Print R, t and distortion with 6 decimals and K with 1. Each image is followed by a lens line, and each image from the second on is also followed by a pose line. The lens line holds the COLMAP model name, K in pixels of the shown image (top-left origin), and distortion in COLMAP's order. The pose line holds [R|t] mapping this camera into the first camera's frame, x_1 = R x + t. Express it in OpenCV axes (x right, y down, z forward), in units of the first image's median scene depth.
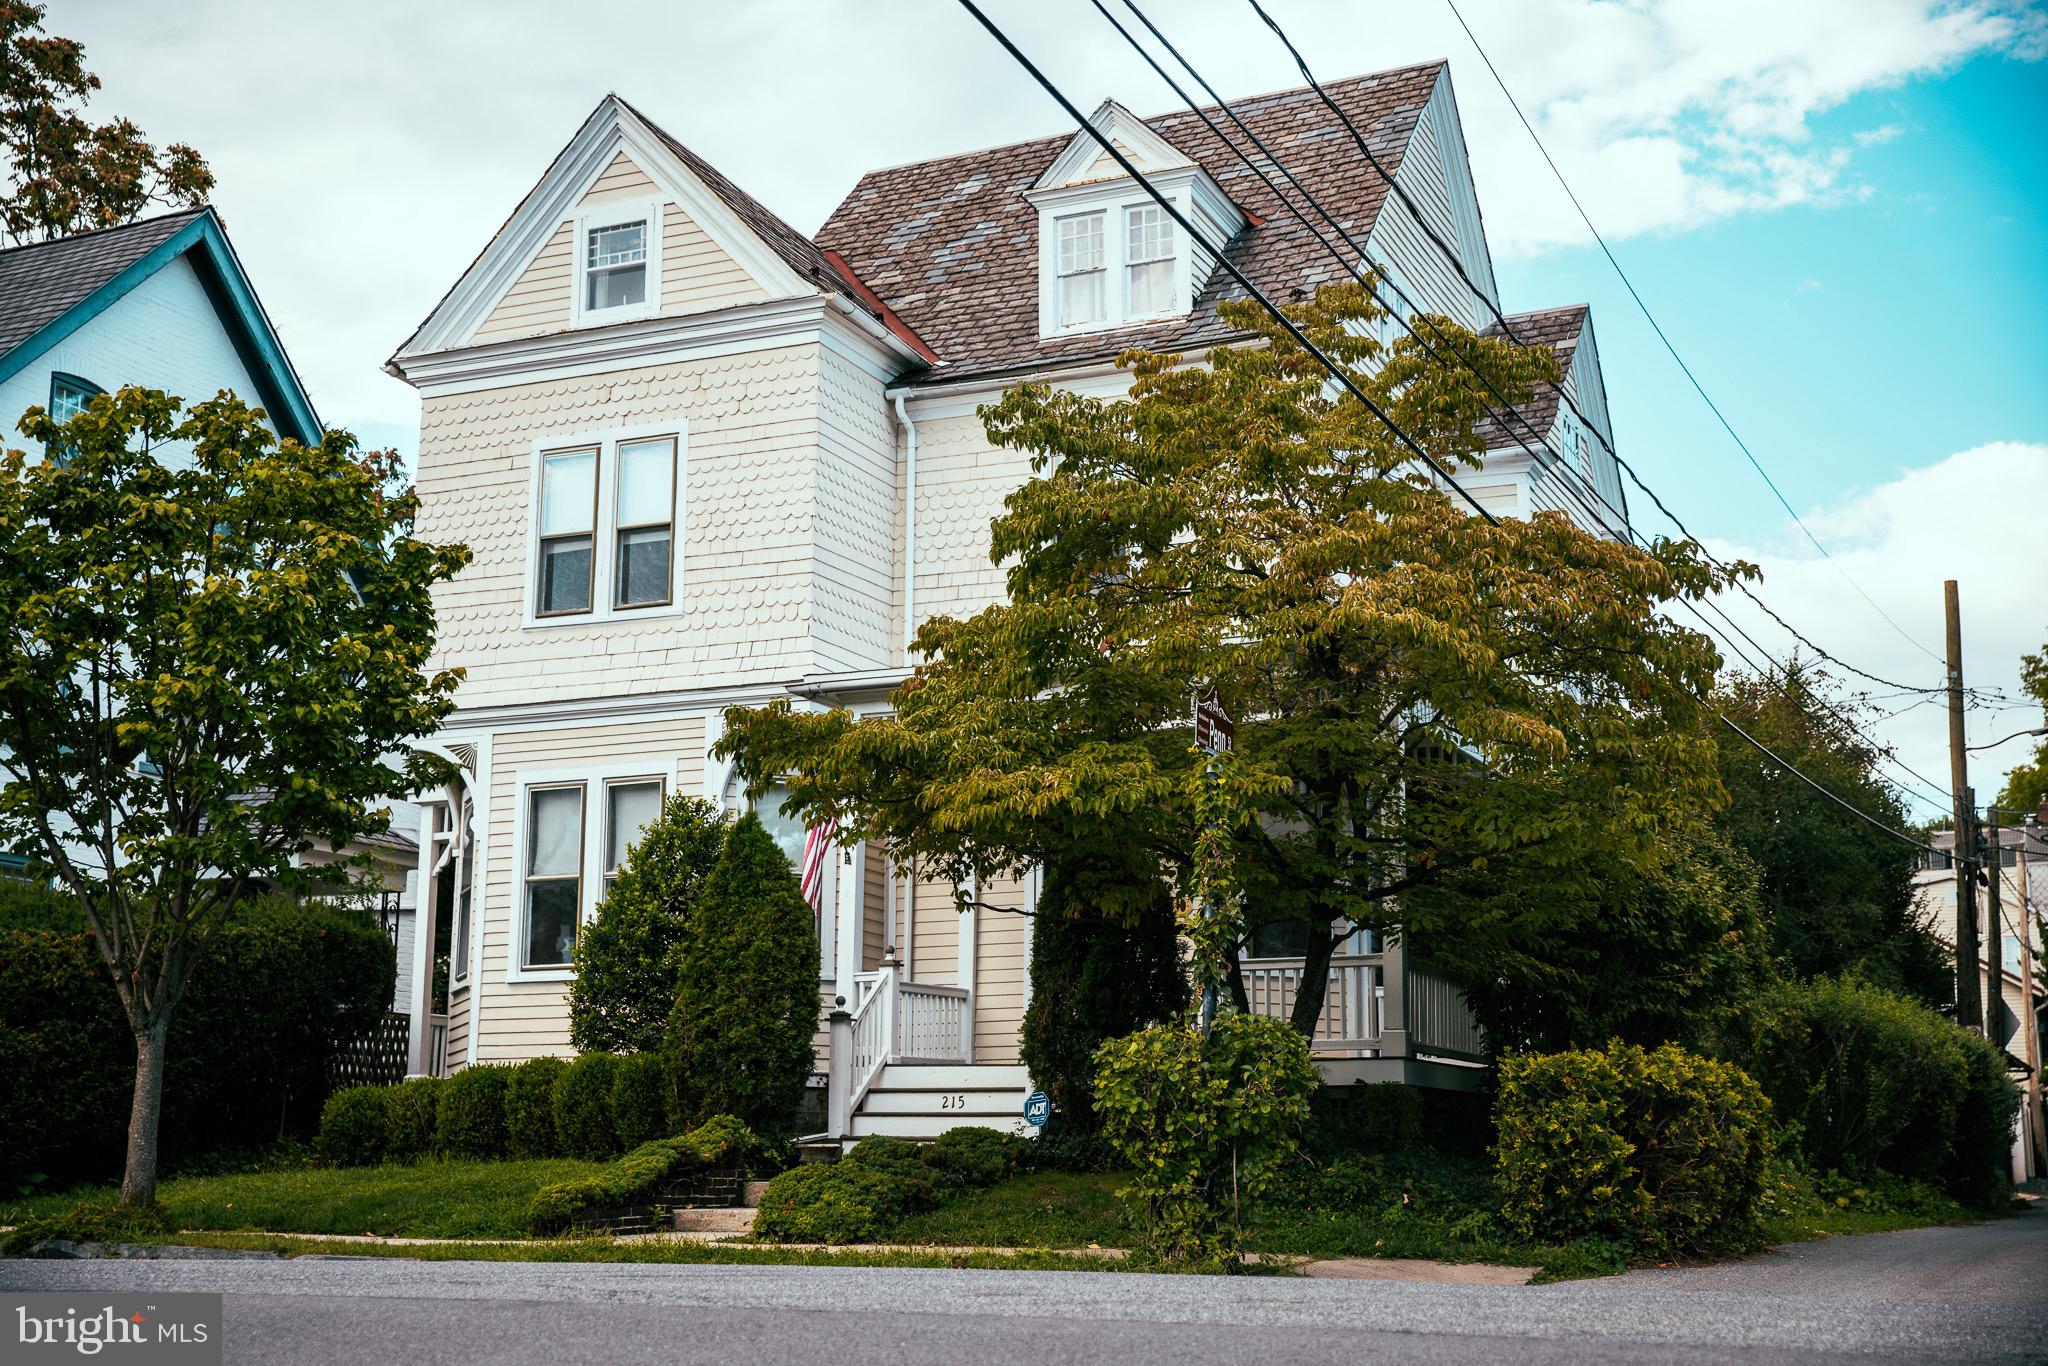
lens RADIAL K [[2616.4, 0, 1029.8], [0, 2616.4, 696.0], [0, 0, 1]] dist [0.248739, 0.000000]
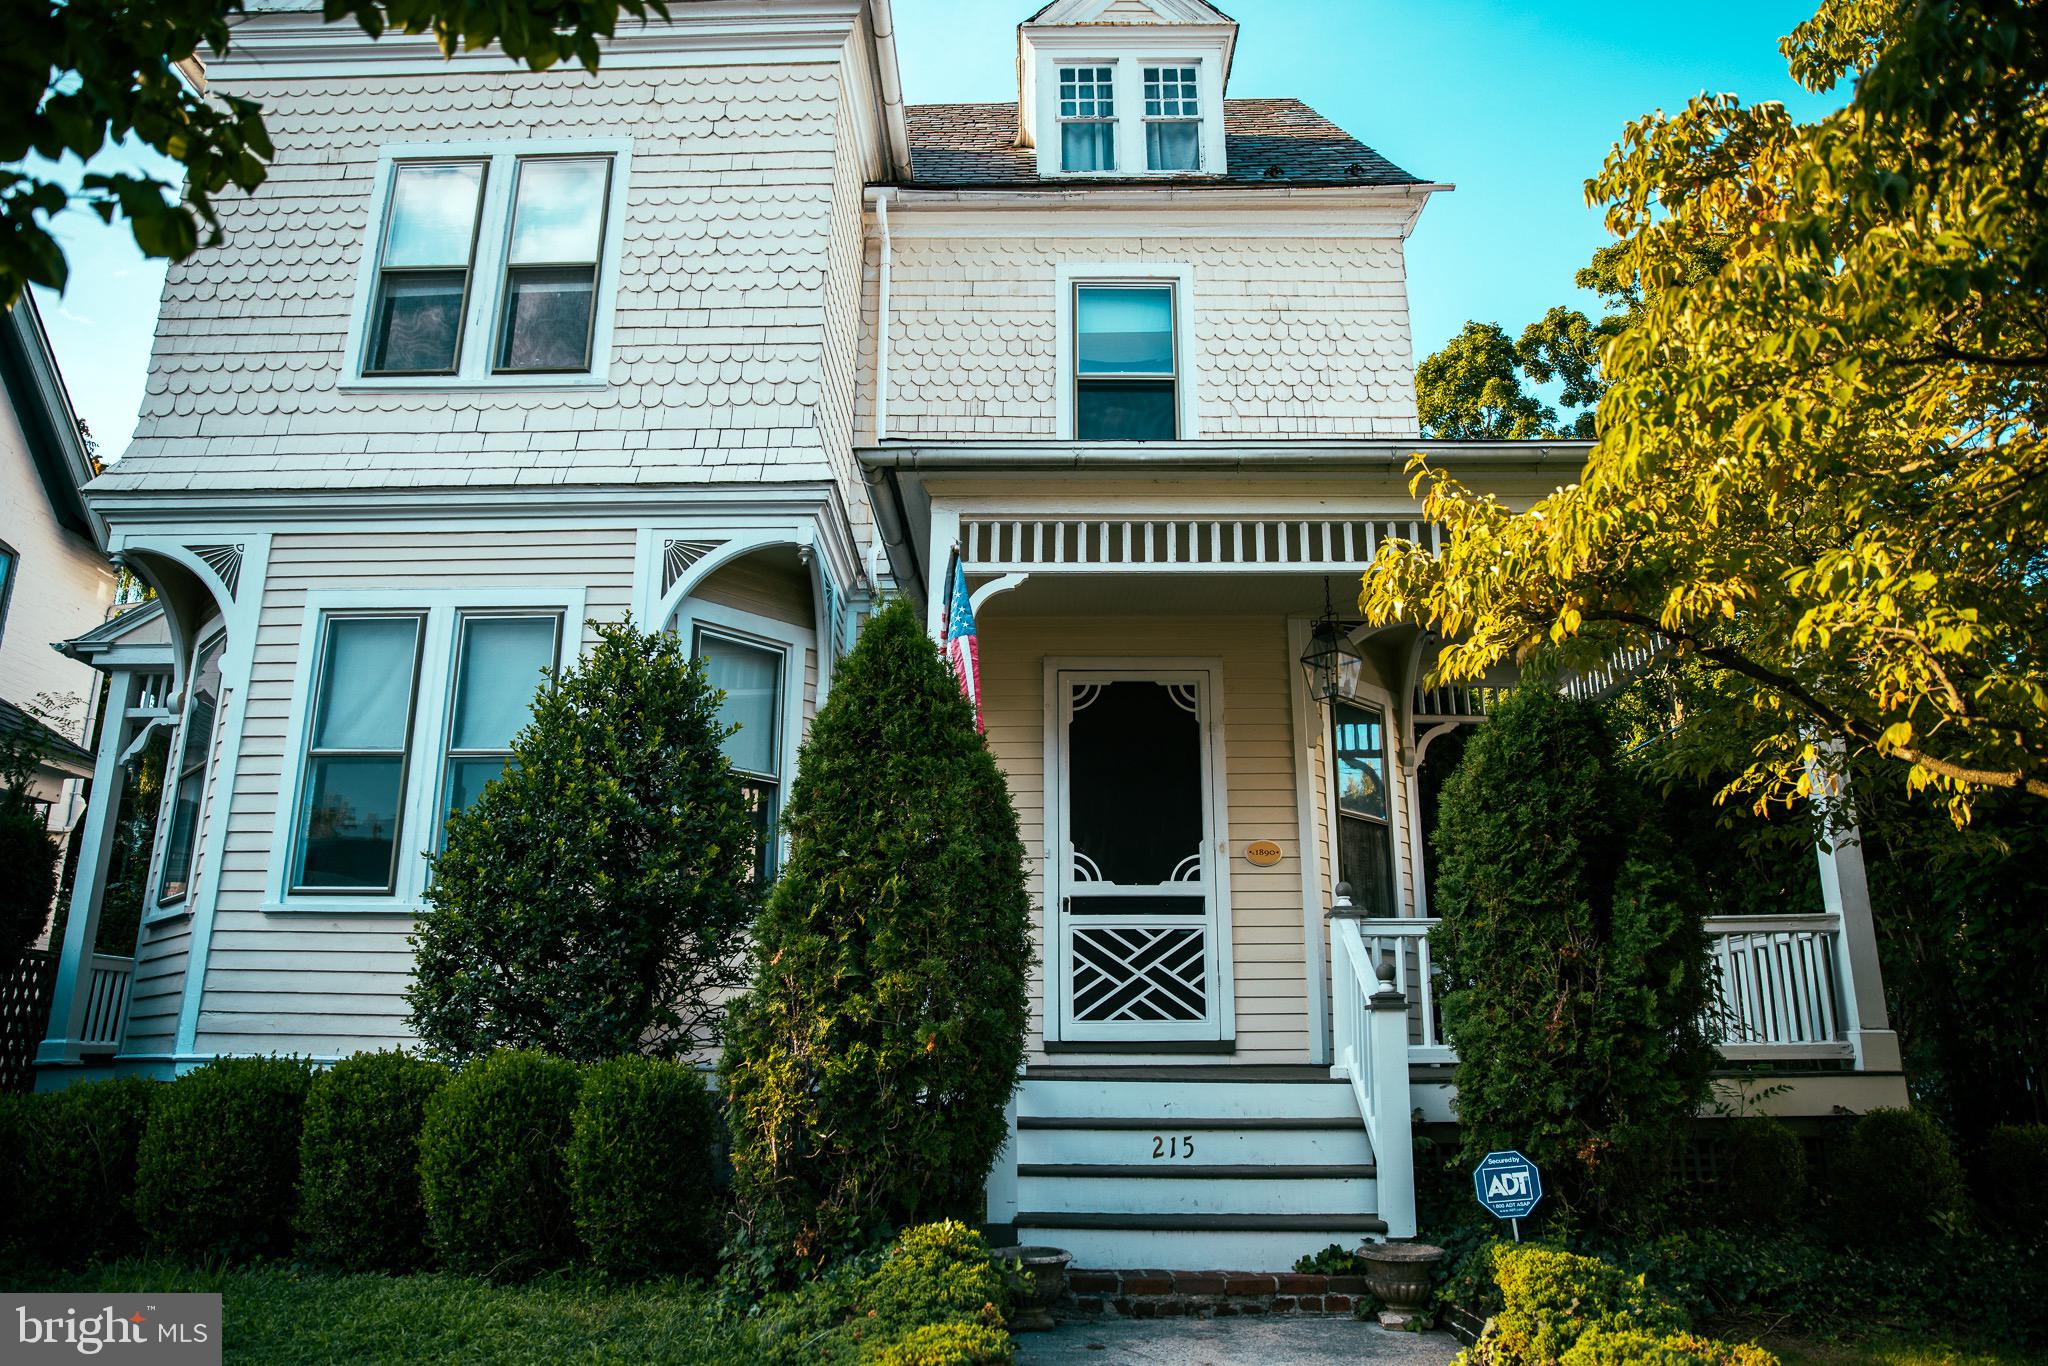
lens RADIAL K [[1395.7, 0, 1020.2], [0, 1395.7, 672.2], [0, 0, 1]] dist [-0.038136, 0.016213]
pose [[0.920087, 0.105828, 0.377148, -0.160176], [-0.070995, 0.991921, -0.105133, 0.073166], [-0.385227, 0.069956, 0.920166, 0.622506]]
